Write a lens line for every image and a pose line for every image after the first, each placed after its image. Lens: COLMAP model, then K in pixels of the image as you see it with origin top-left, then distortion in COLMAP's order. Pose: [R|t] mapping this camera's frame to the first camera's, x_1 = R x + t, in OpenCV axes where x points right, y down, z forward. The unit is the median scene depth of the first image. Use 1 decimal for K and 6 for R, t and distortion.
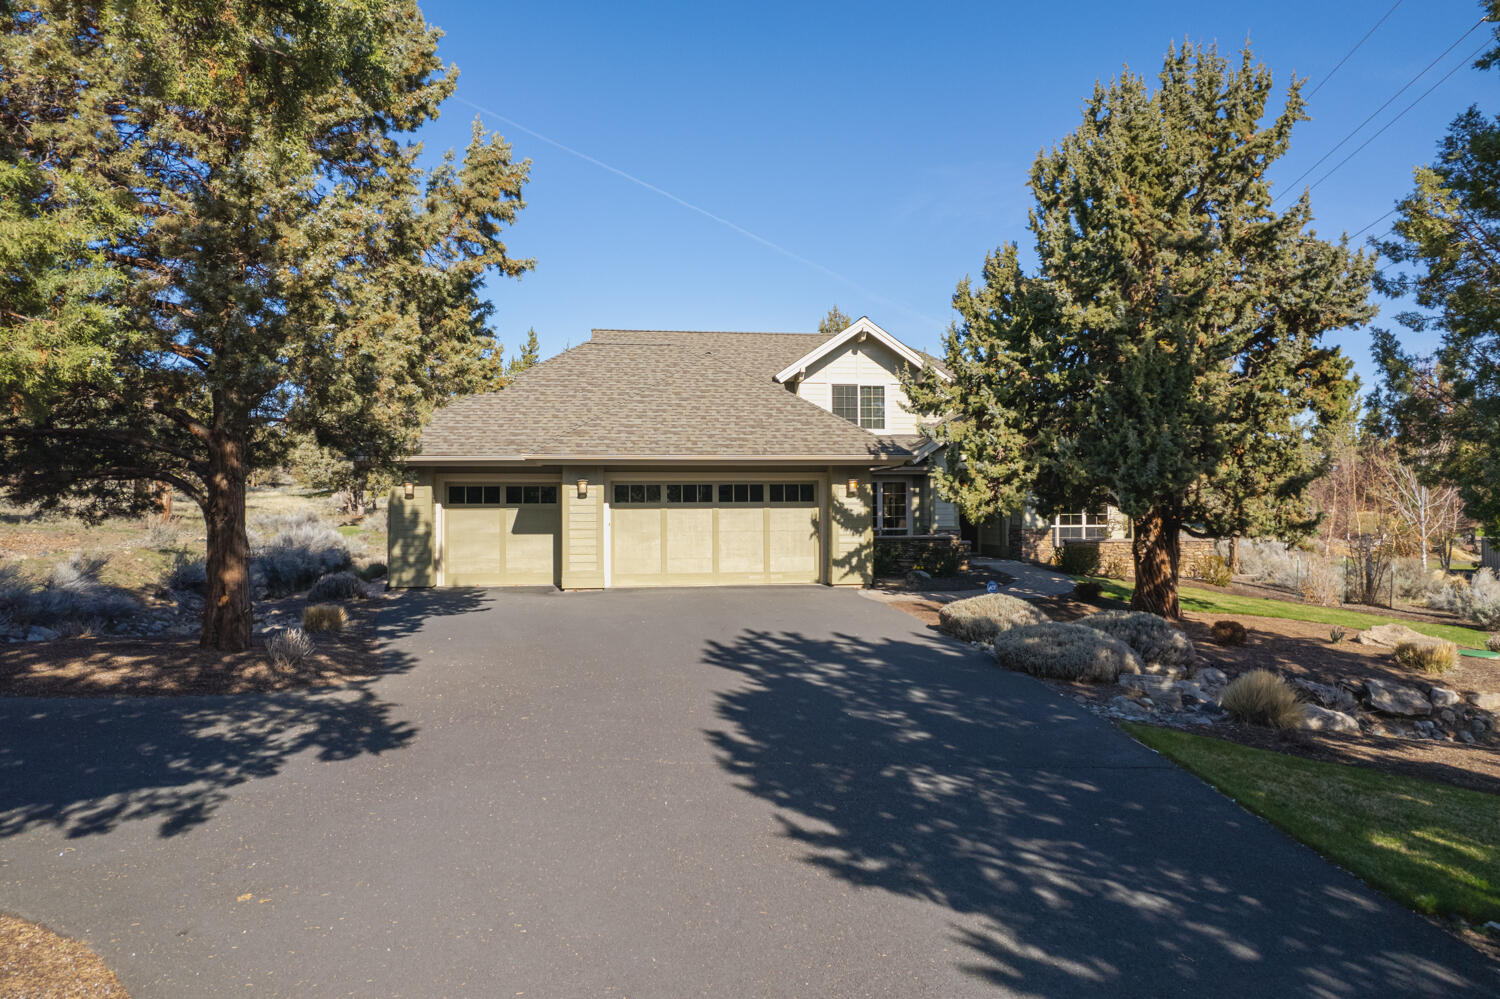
lens RADIAL K [[968.6, 0, 750.0], [0, 968.6, 499.5], [0, 0, 1]] dist [-0.061507, 0.076196]
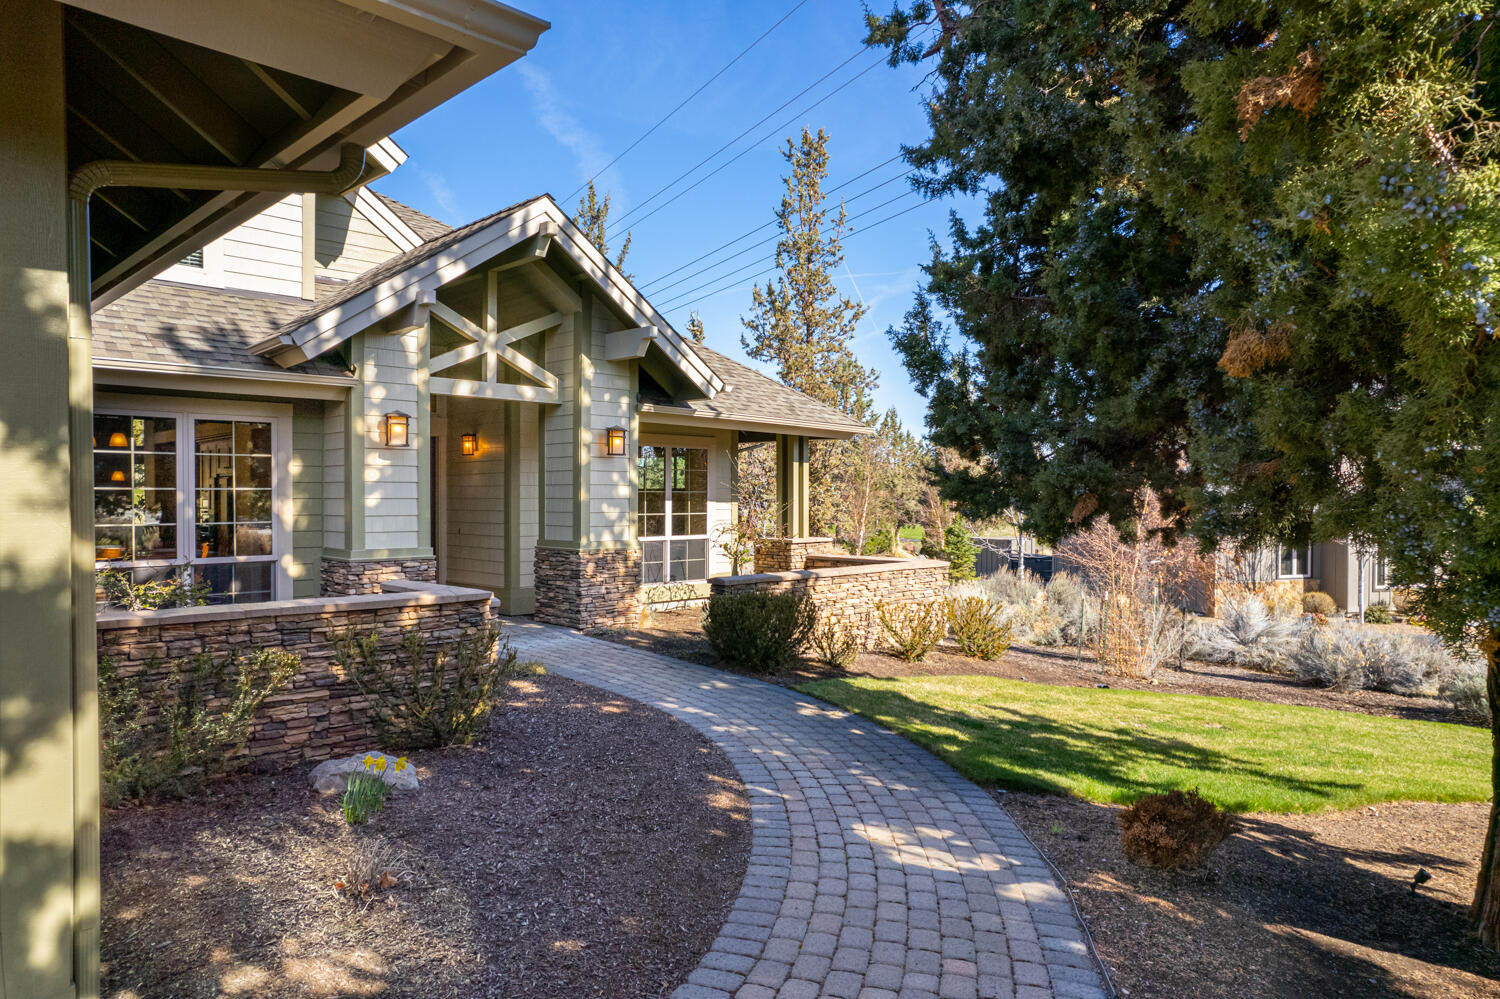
lens RADIAL K [[968.6, 0, 750.0], [0, 968.6, 499.5], [0, 0, 1]] dist [-0.061507, 0.076196]
pose [[0.780438, 0.003786, 0.625222, 0.109660], [-0.003650, 0.999992, -0.001499, 0.012644], [-0.625222, -0.001112, 0.780446, 0.845850]]
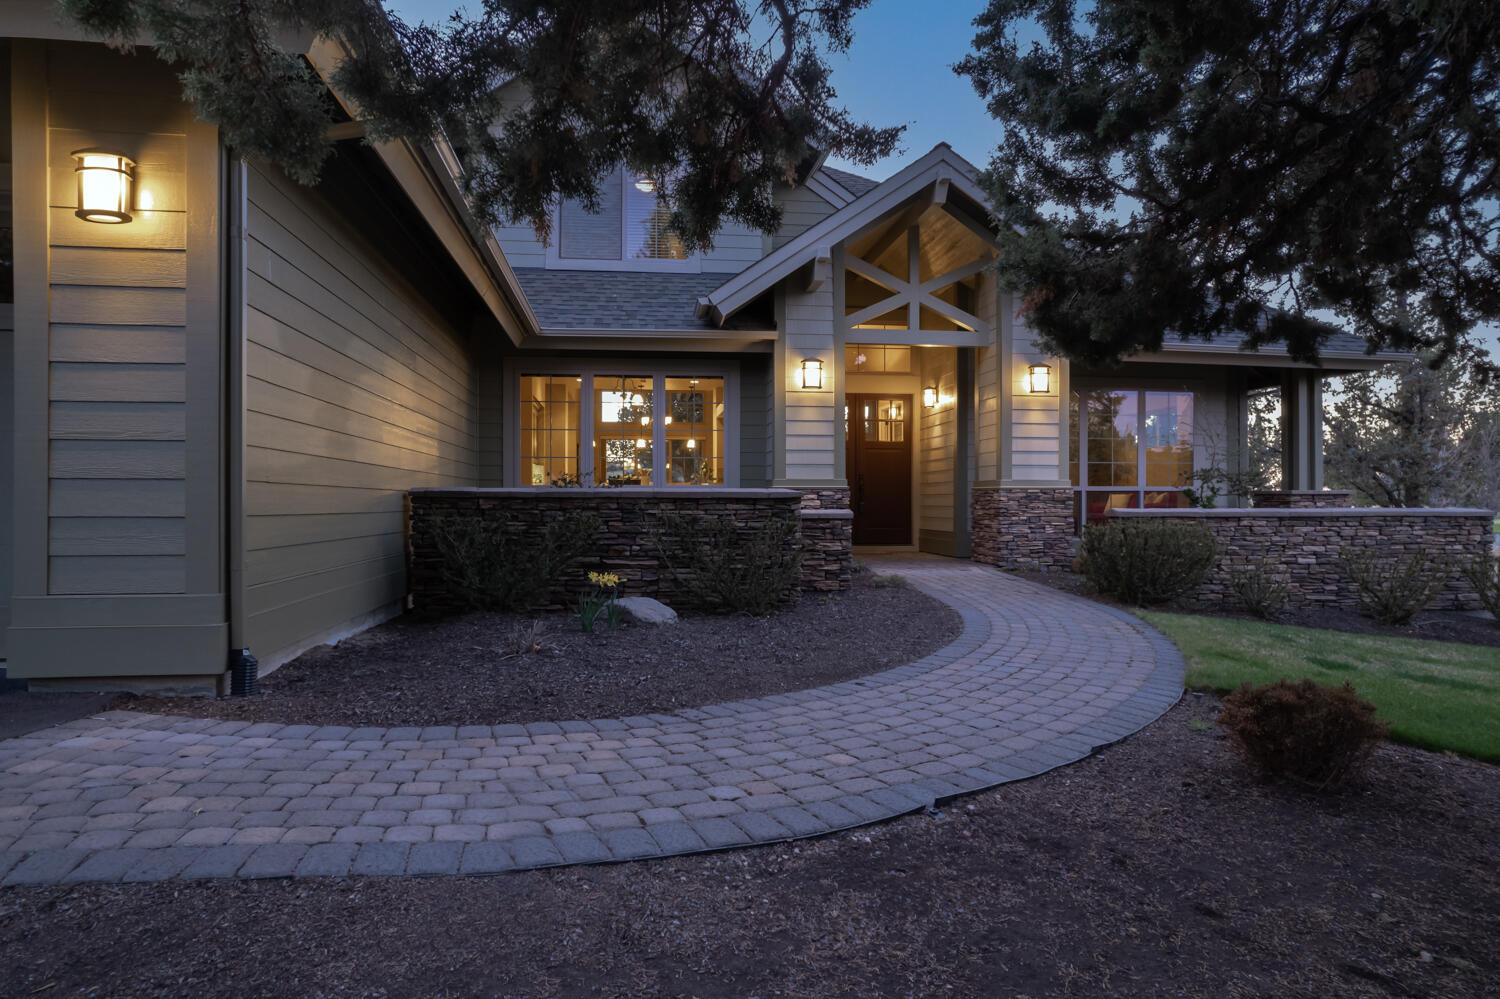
lens RADIAL K [[969.5, 0, 761.3], [0, 969.5, 496.7], [0, 0, 1]] dist [-0.028450, -0.000340]
pose [[0.999857, 0.005005, 0.016170, 0.227933], [-0.004900, 0.999967, -0.006528, 0.049205], [-0.016202, 0.006448, 0.999848, 0.781800]]
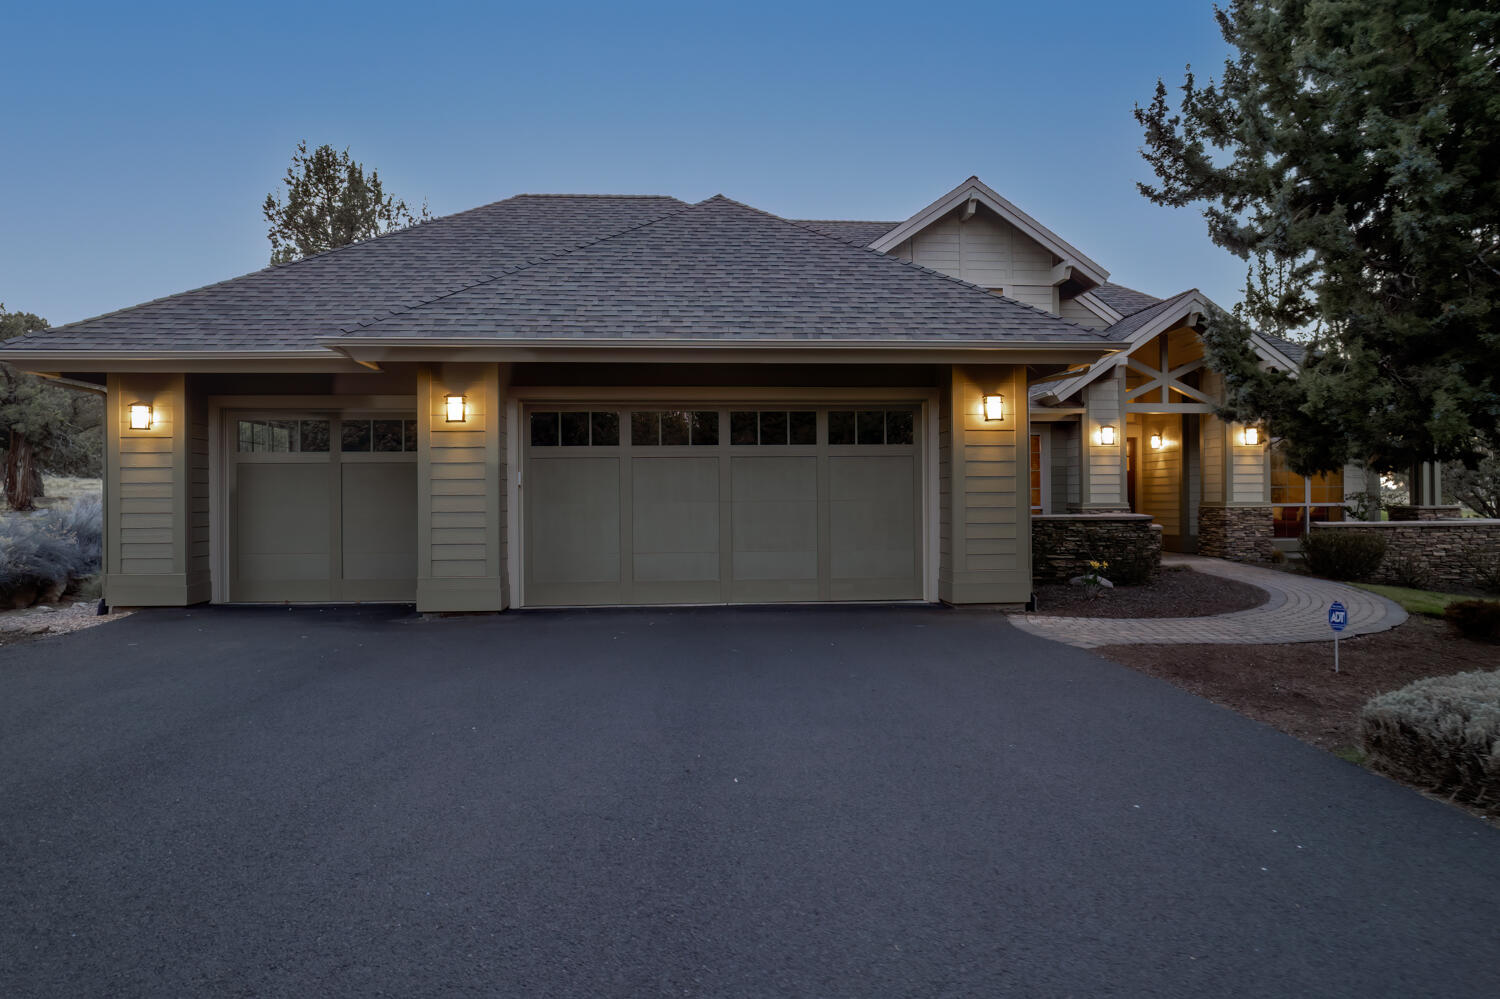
lens RADIAL K [[957.1, 0, 750.0], [0, 957.1, 499.5], [0, 0, 1]] dist [-0.076130, 0.058606]
pose [[0.998513, -0.002258, -0.054463, 0.006477], [0.002271, 0.999997, 0.000178, 0.032420], [0.054463, -0.000302, 0.998516, 0.491580]]
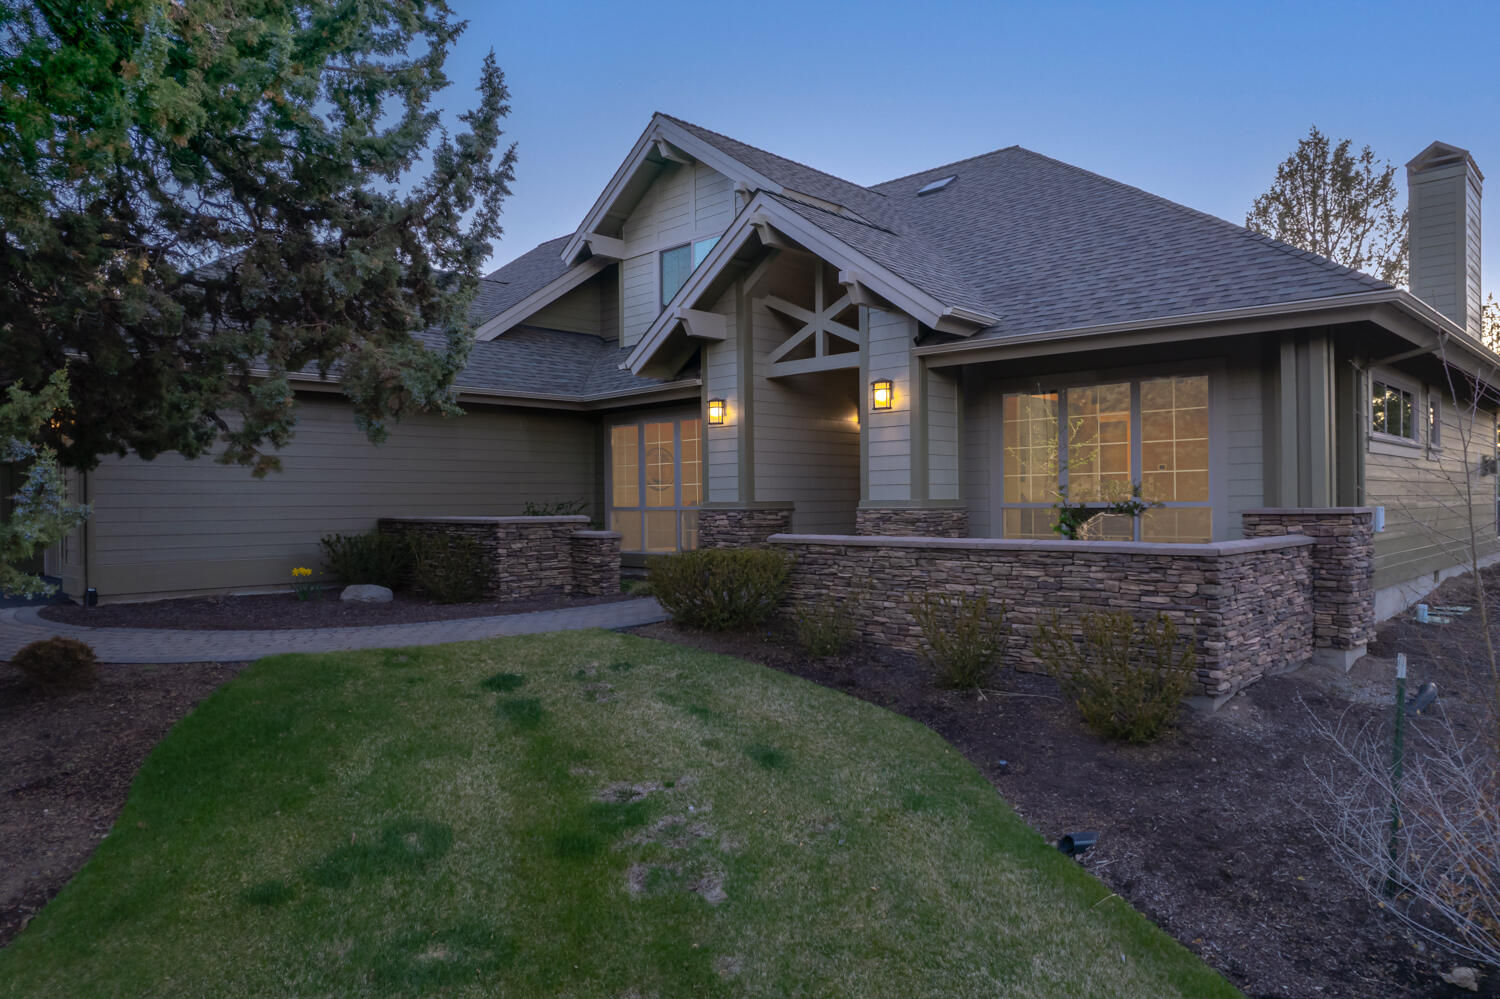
lens RADIAL K [[968.6, 0, 750.0], [0, 968.6, 499.5], [0, 0, 1]] dist [-0.061507, 0.076196]
pose [[0.625076, -0.003901, -0.780554, 0.751002], [0.007597, 0.999971, 0.001087, 0.034081], [0.780527, -0.006609, 0.625087, 0.940796]]
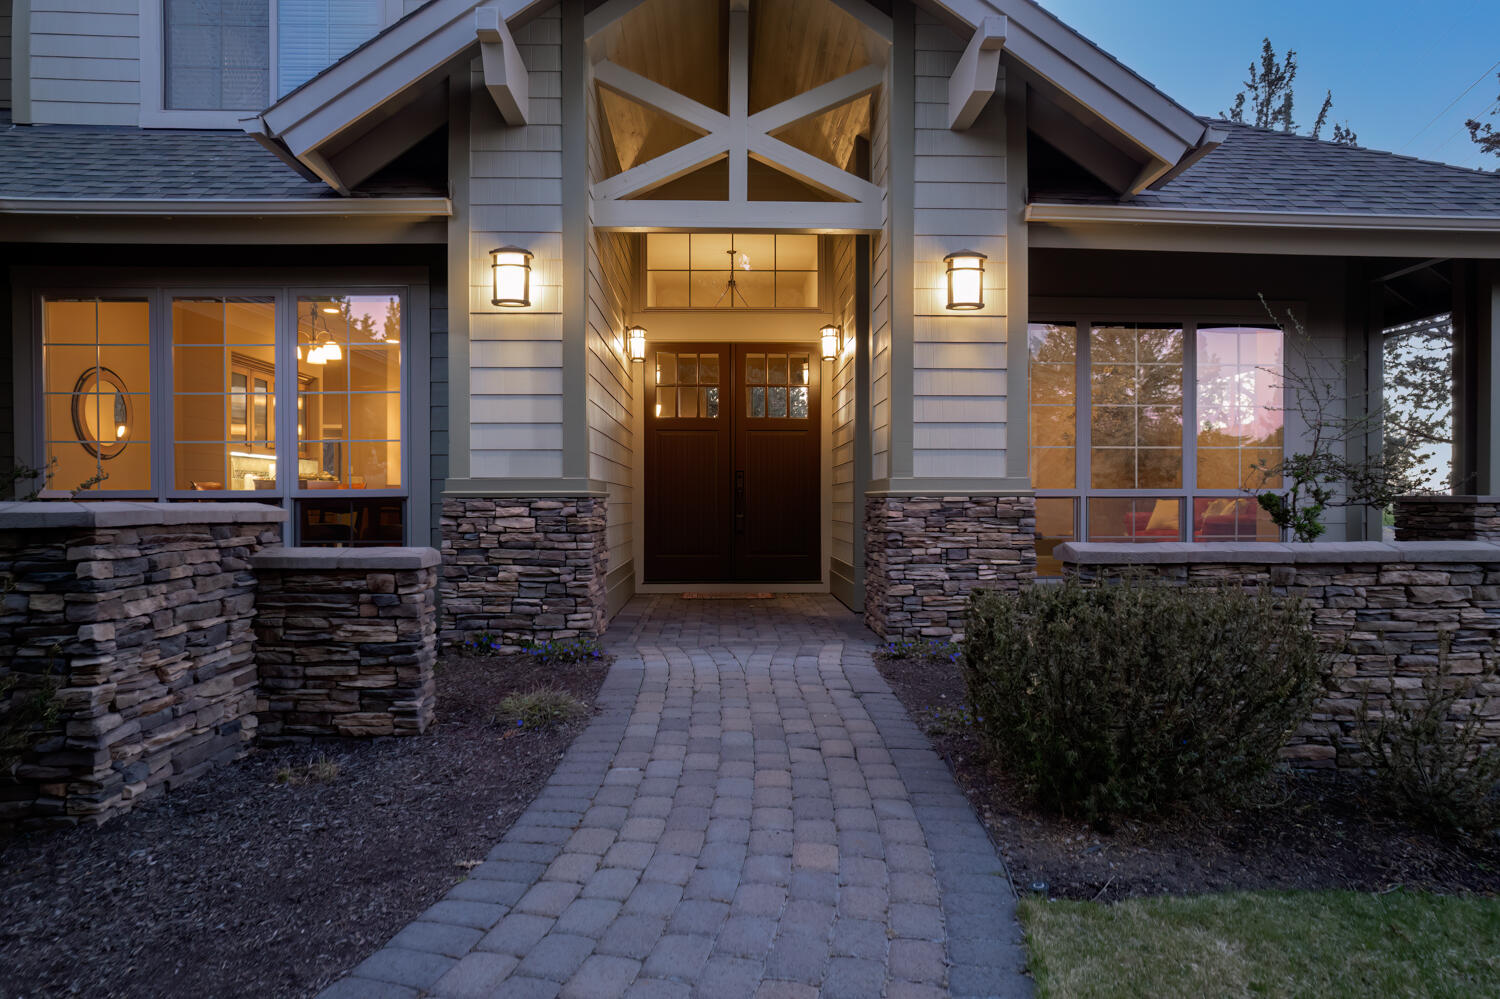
lens RADIAL K [[963.4, 0, 754.2], [0, 963.4, 517.4], [0, 0, 1]] dist [-0.070399, 0.065126]
pose [[0.996317, 0.004219, -0.085645, 0.355416], [-0.003009, 0.999894, 0.014249, 0.043319], [0.085696, -0.013939, 0.996224, 1.039328]]
